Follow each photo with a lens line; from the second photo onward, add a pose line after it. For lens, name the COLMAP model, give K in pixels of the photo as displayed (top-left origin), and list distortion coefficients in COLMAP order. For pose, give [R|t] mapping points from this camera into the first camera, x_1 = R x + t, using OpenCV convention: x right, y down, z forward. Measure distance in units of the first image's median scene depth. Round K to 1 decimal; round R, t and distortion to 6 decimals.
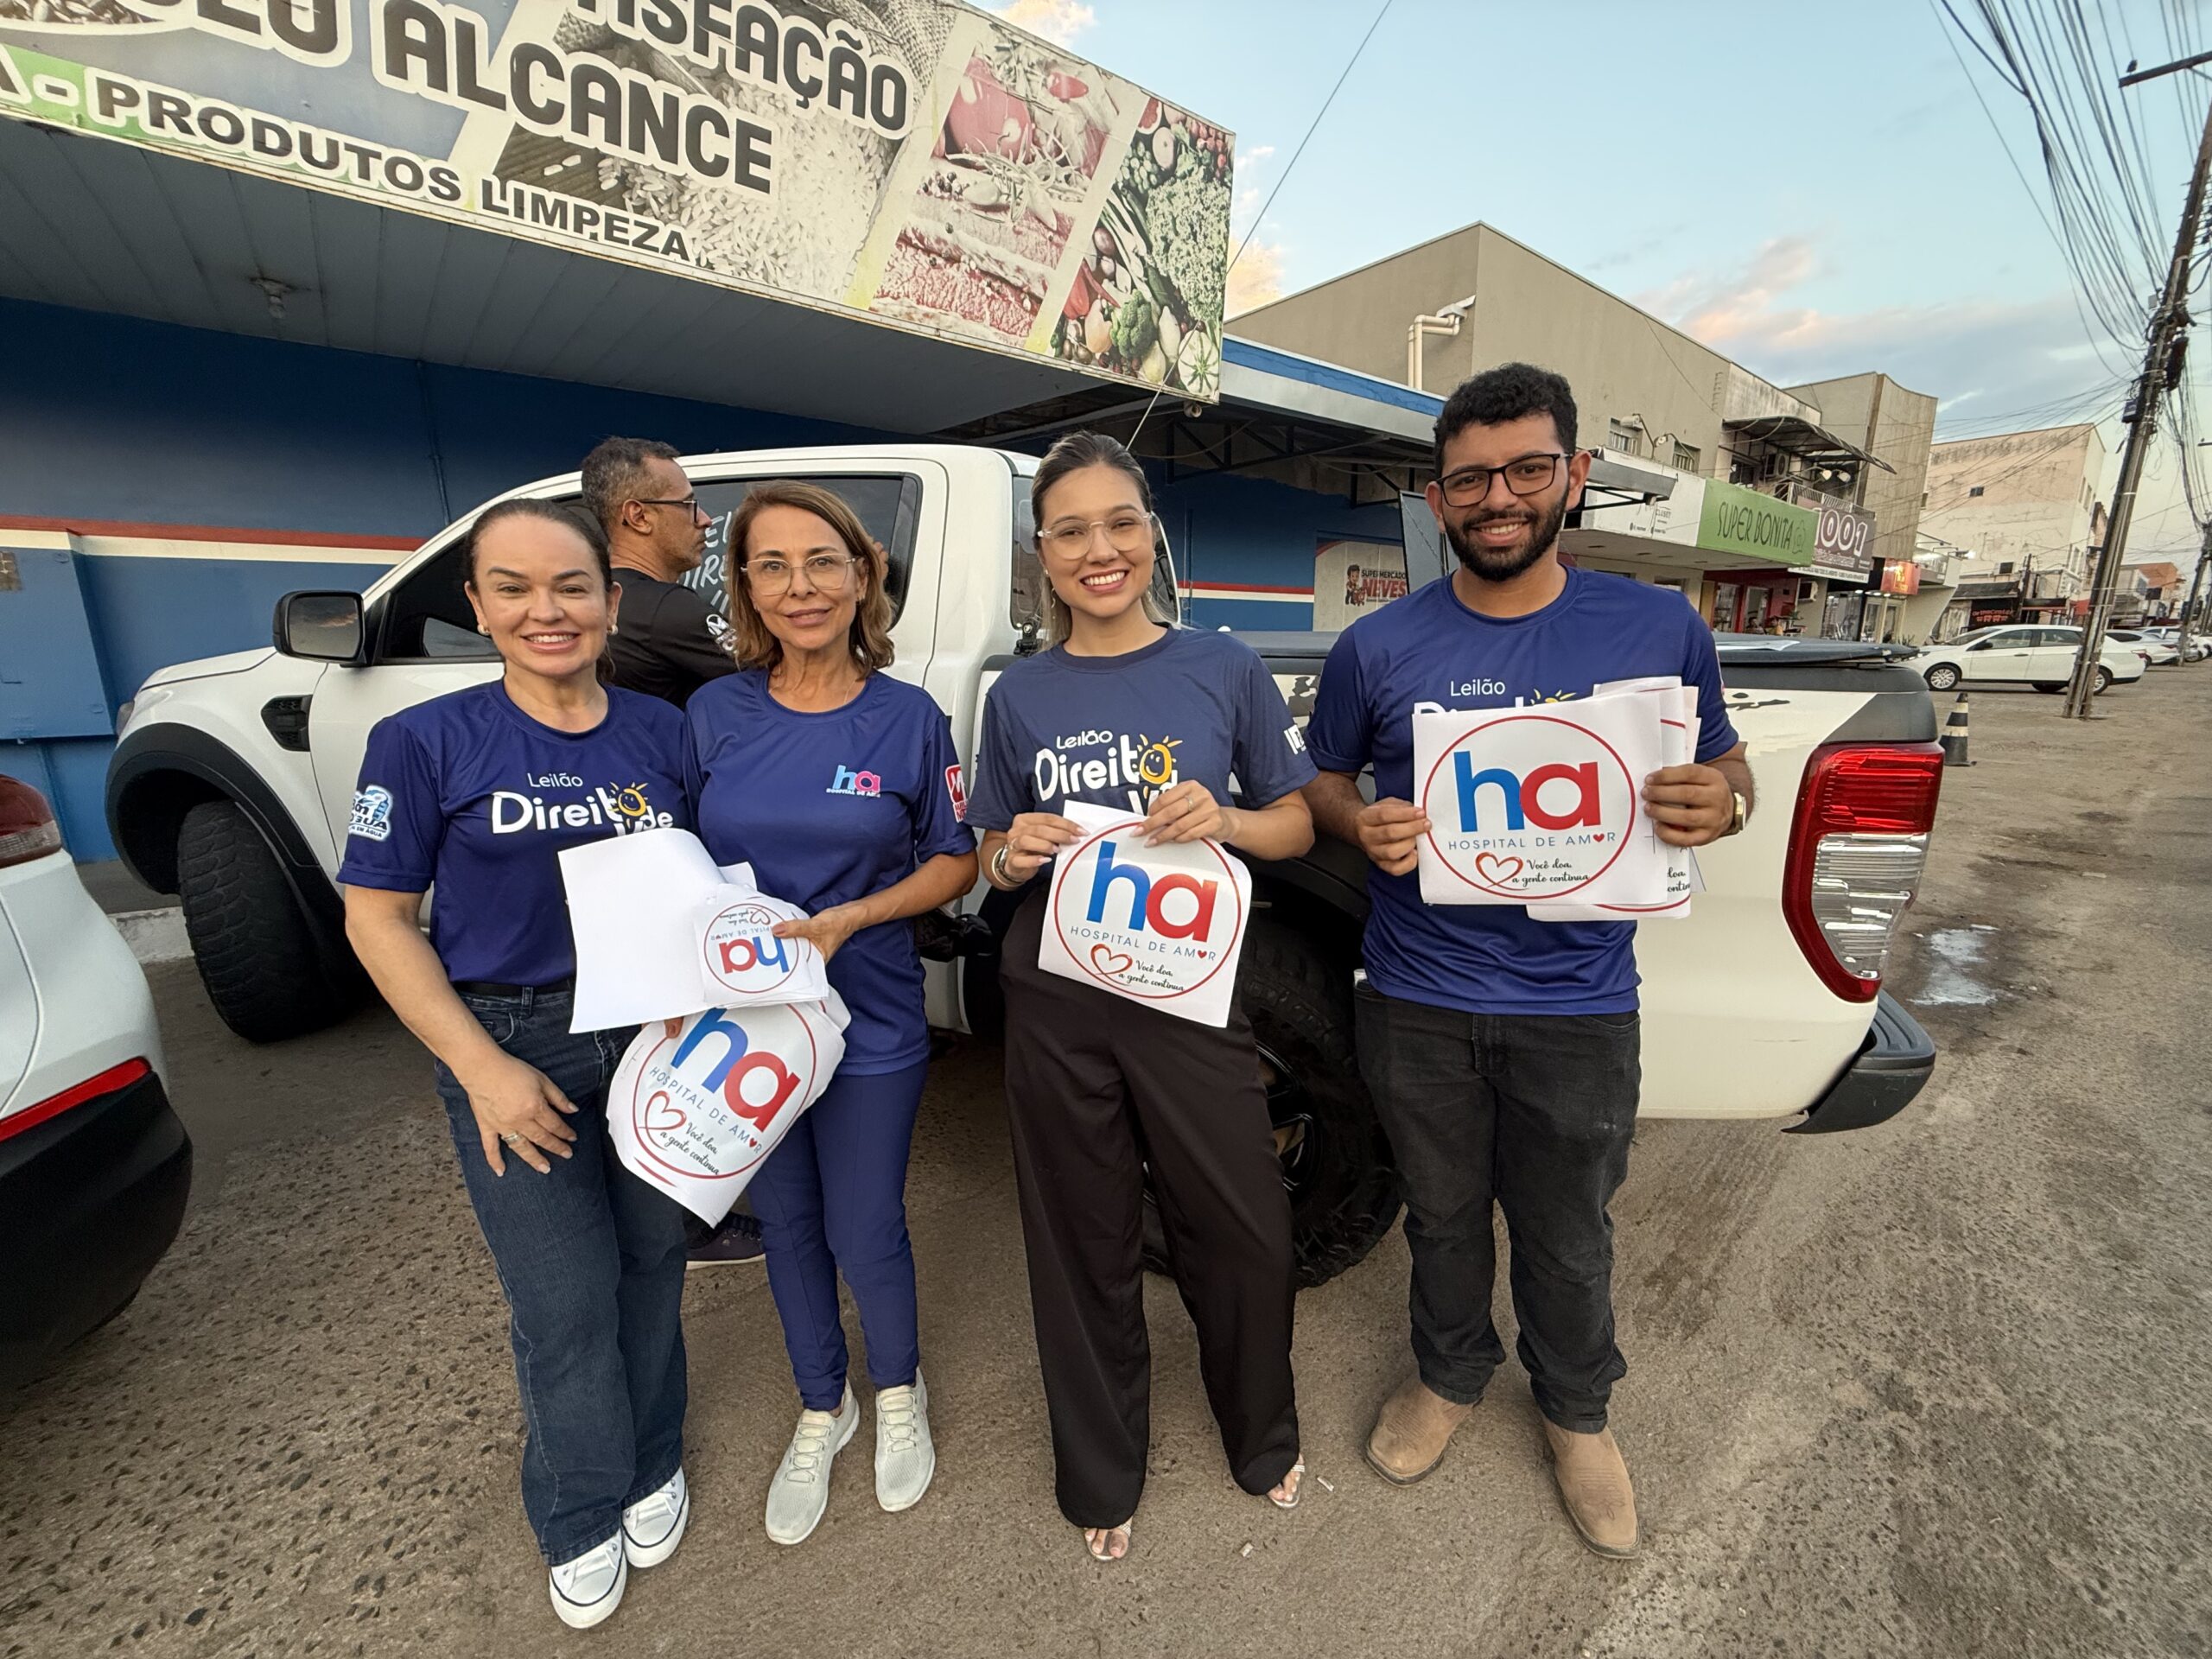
lens RADIAL K [[884.5, 0, 1106.0], [0, 884.5, 829.5], [0, 0, 1]] dist [0.000239, 0.000139]
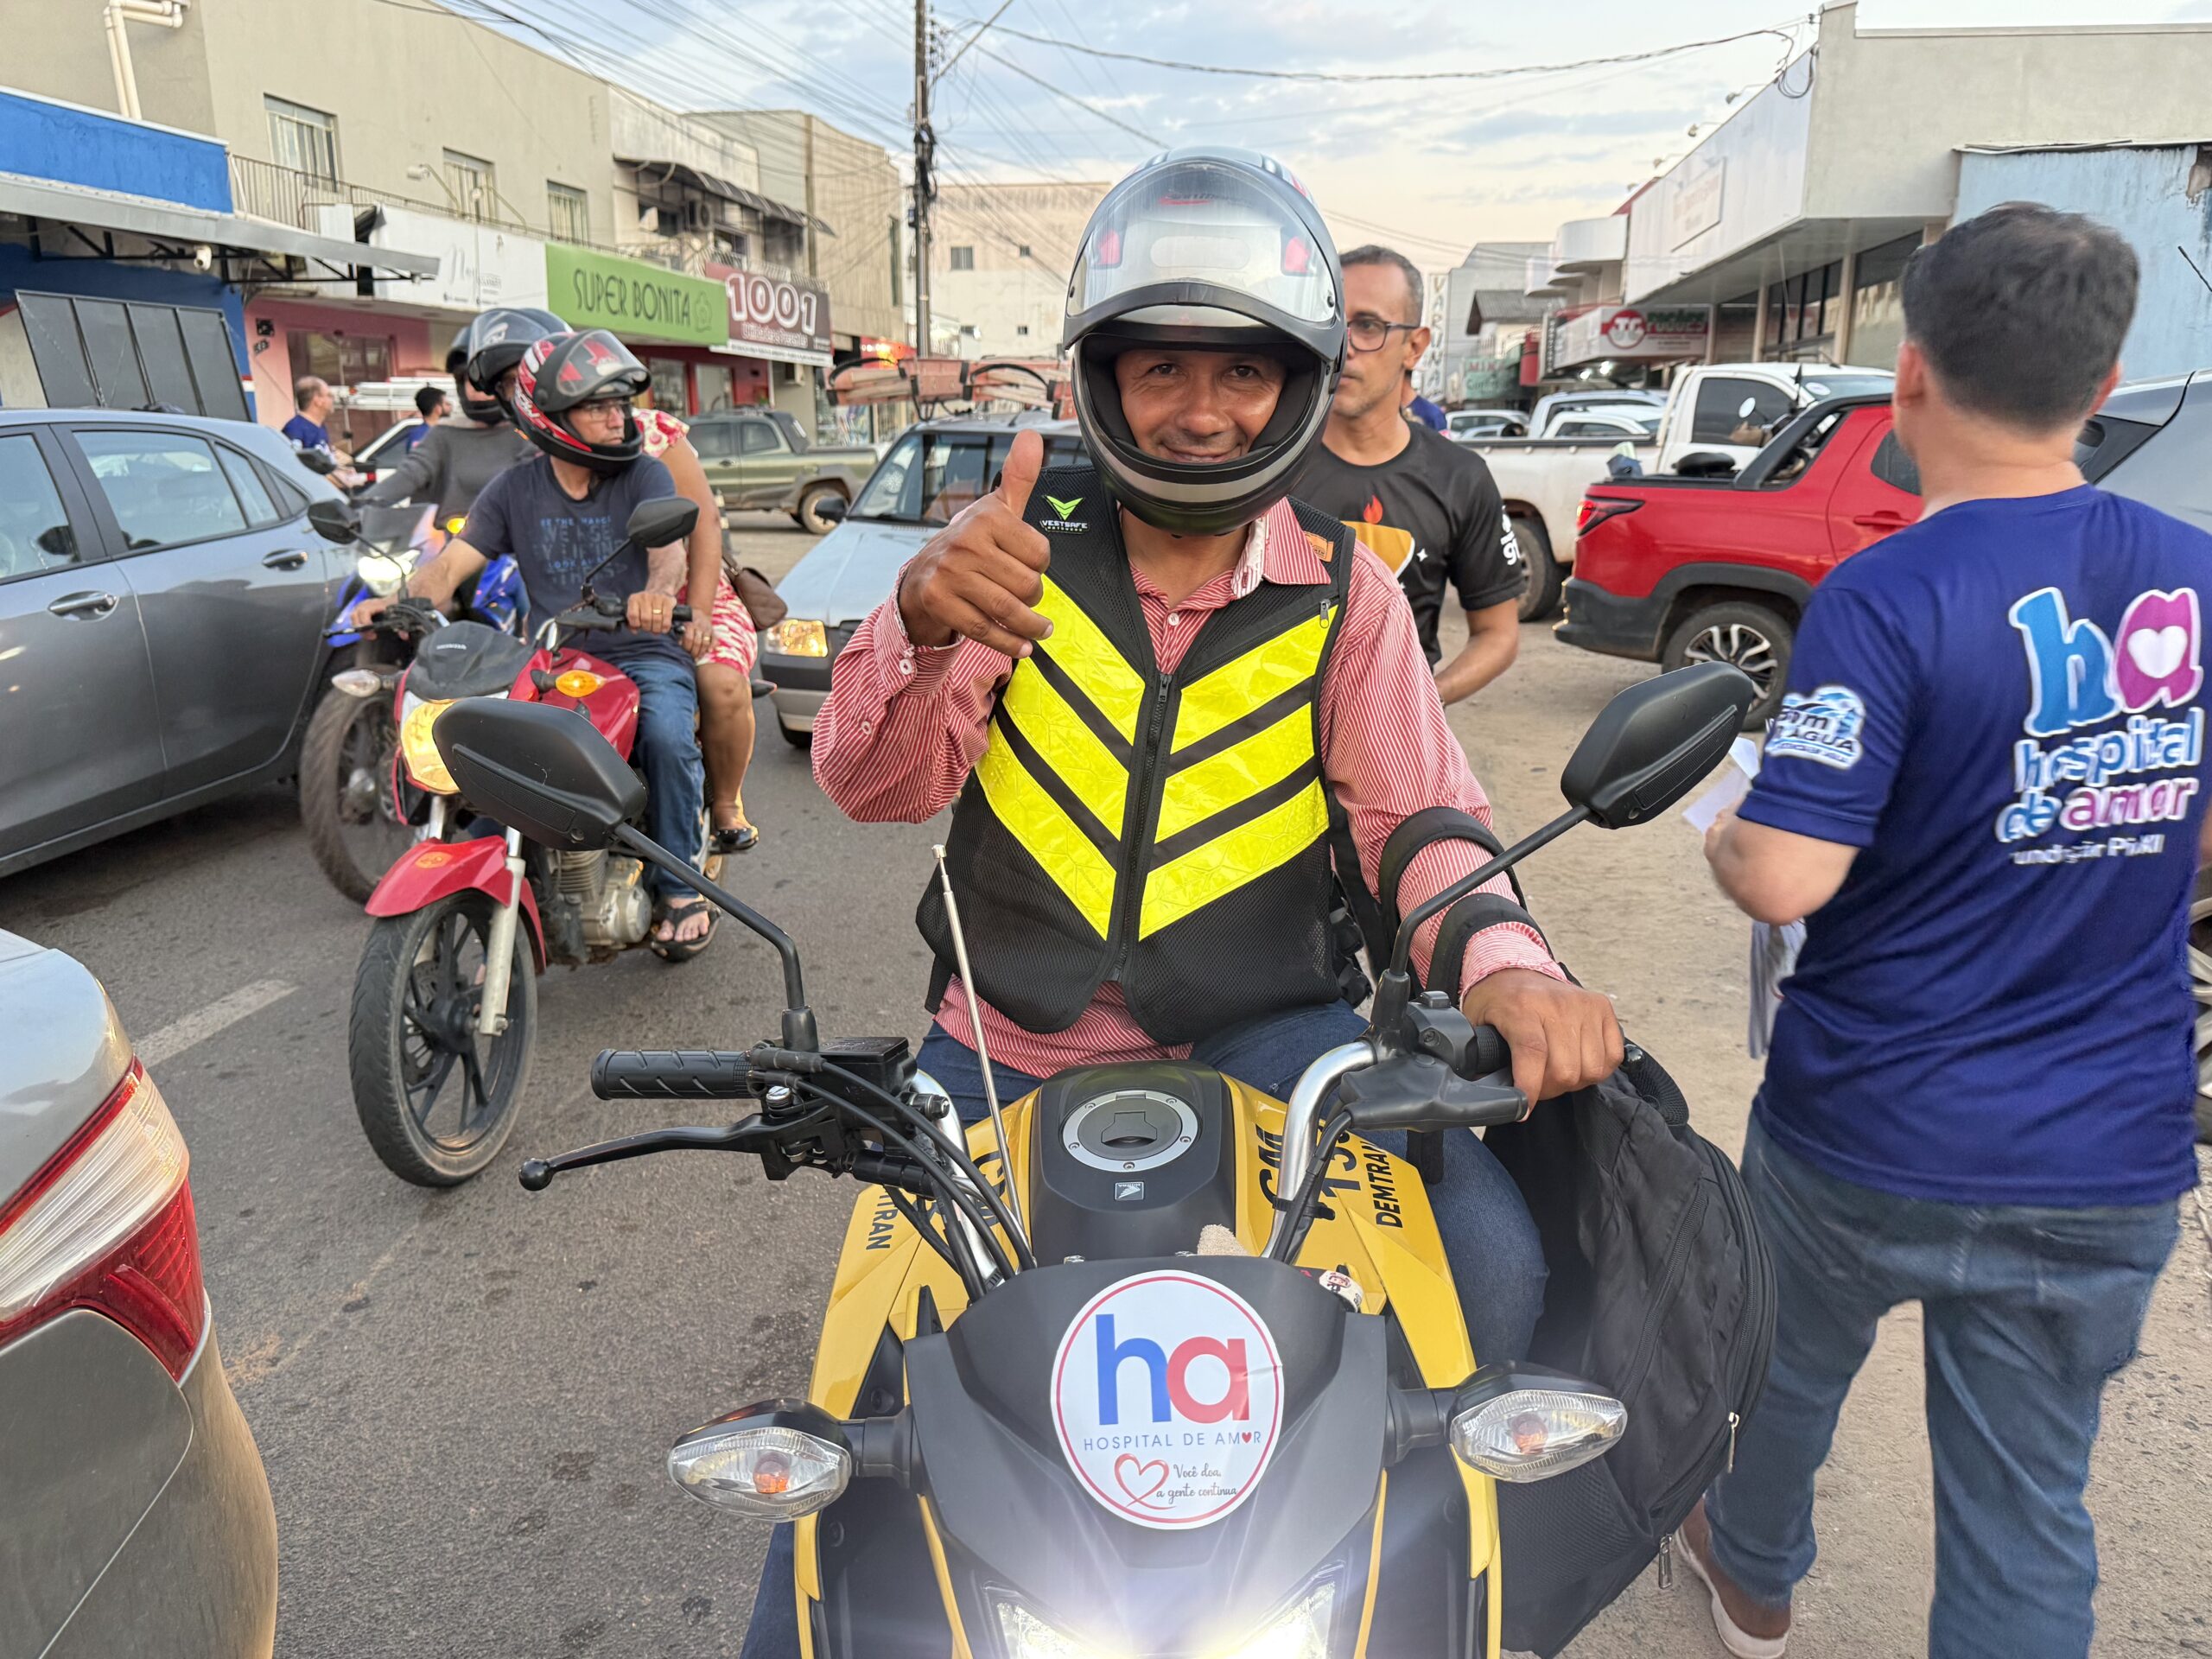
lens RADIAL K [[1584.2, 0, 1123.6], [0, 1584.2, 835.2], [0, 0, 1]] dist [0.032536, -0.051783]
pose [[0.732817, -0.156734, 0.662128, -0.060205], [0.127924, 0.987492, 0.092170, 0.301447], [-0.668292, 0.017159, 0.743701, -1.538813]]
